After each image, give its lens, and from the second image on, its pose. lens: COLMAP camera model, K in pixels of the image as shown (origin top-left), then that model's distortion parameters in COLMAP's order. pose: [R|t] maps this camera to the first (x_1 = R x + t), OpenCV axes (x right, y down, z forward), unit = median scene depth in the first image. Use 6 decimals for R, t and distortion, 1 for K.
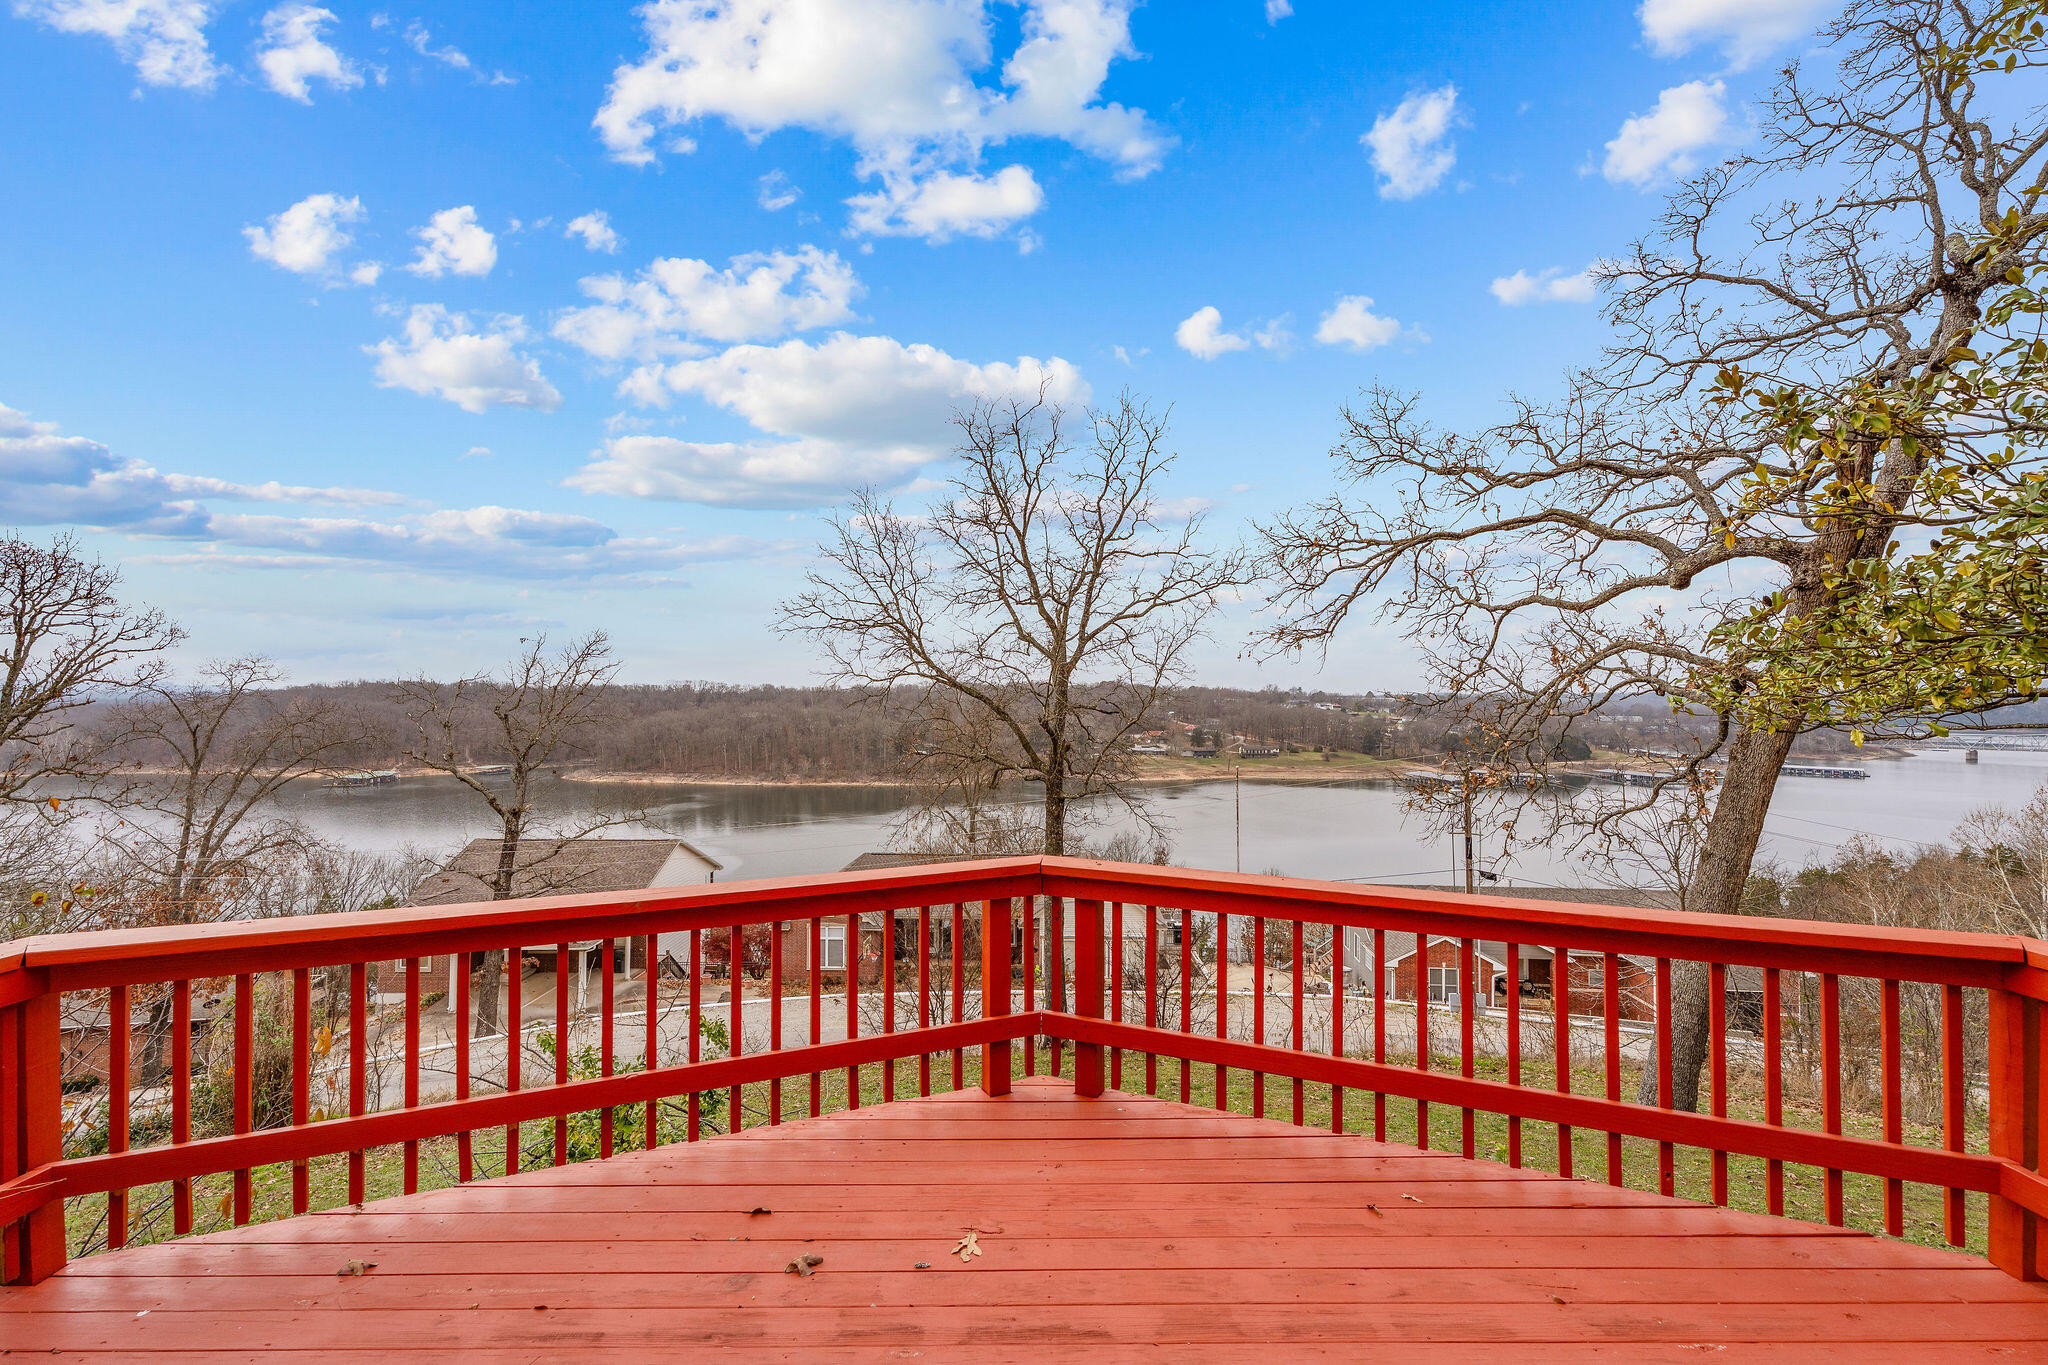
lens RADIAL K [[911.5, 0, 1029.5], [0, 911.5, 686.7], [0, 0, 1]] dist [0.001007, 0.001027]
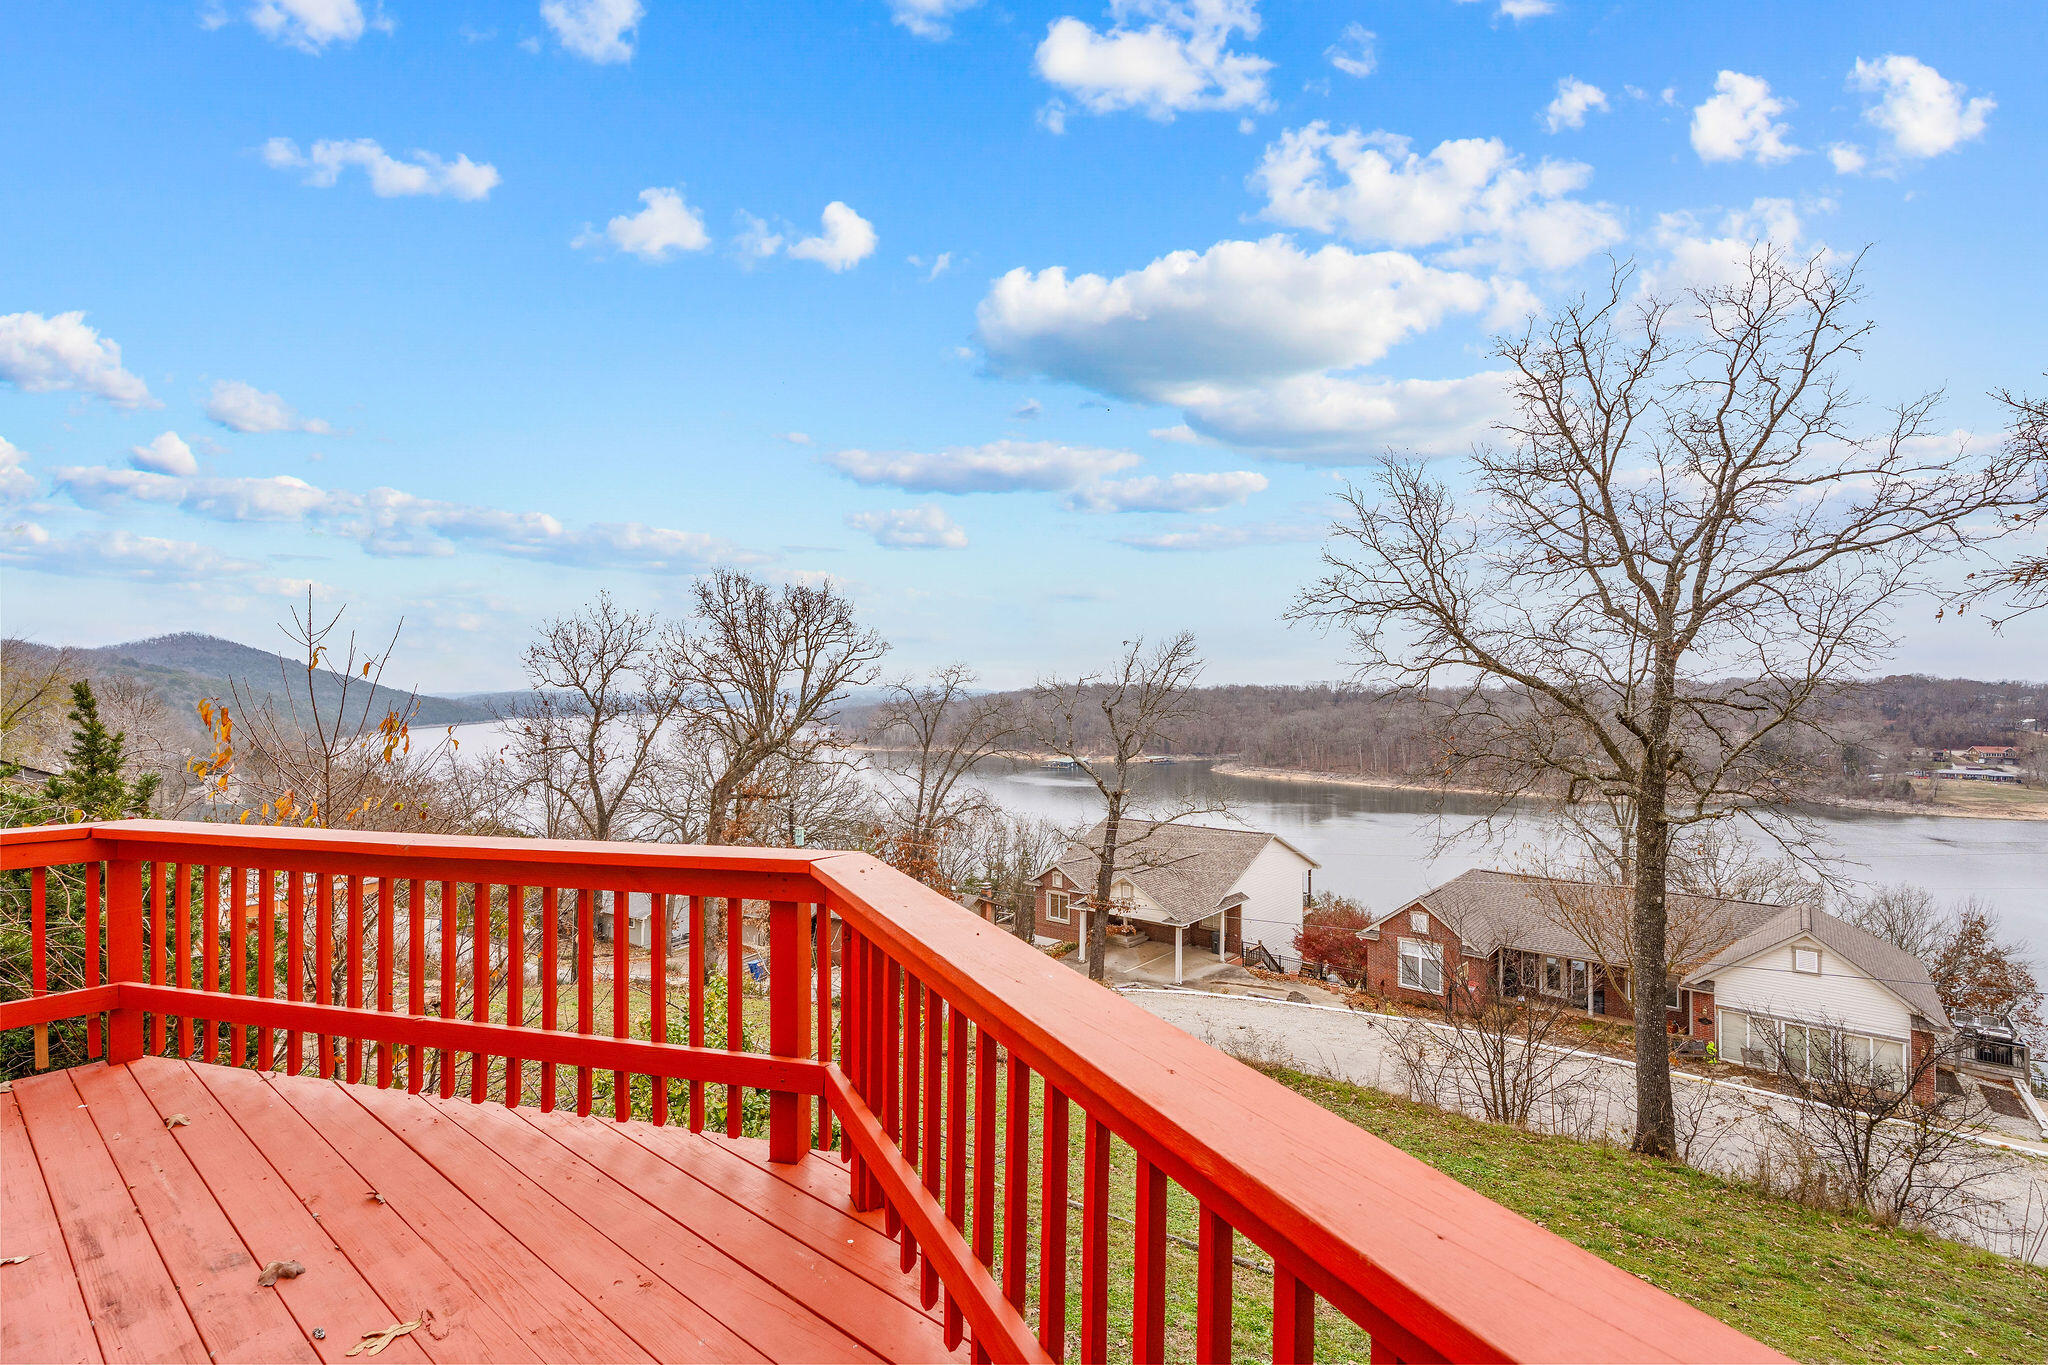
lens RADIAL K [[906.9, 0, 1014.7], [0, 906.9, 691.0], [0, 0, 1]] dist [0.001342, 0.000731]
pose [[0.773249, -0.003879, -0.634091, 0.096680], [0.006920, 0.999973, 0.002322, 0.009213], [0.634065, -0.006184, 0.773255, 0.085927]]
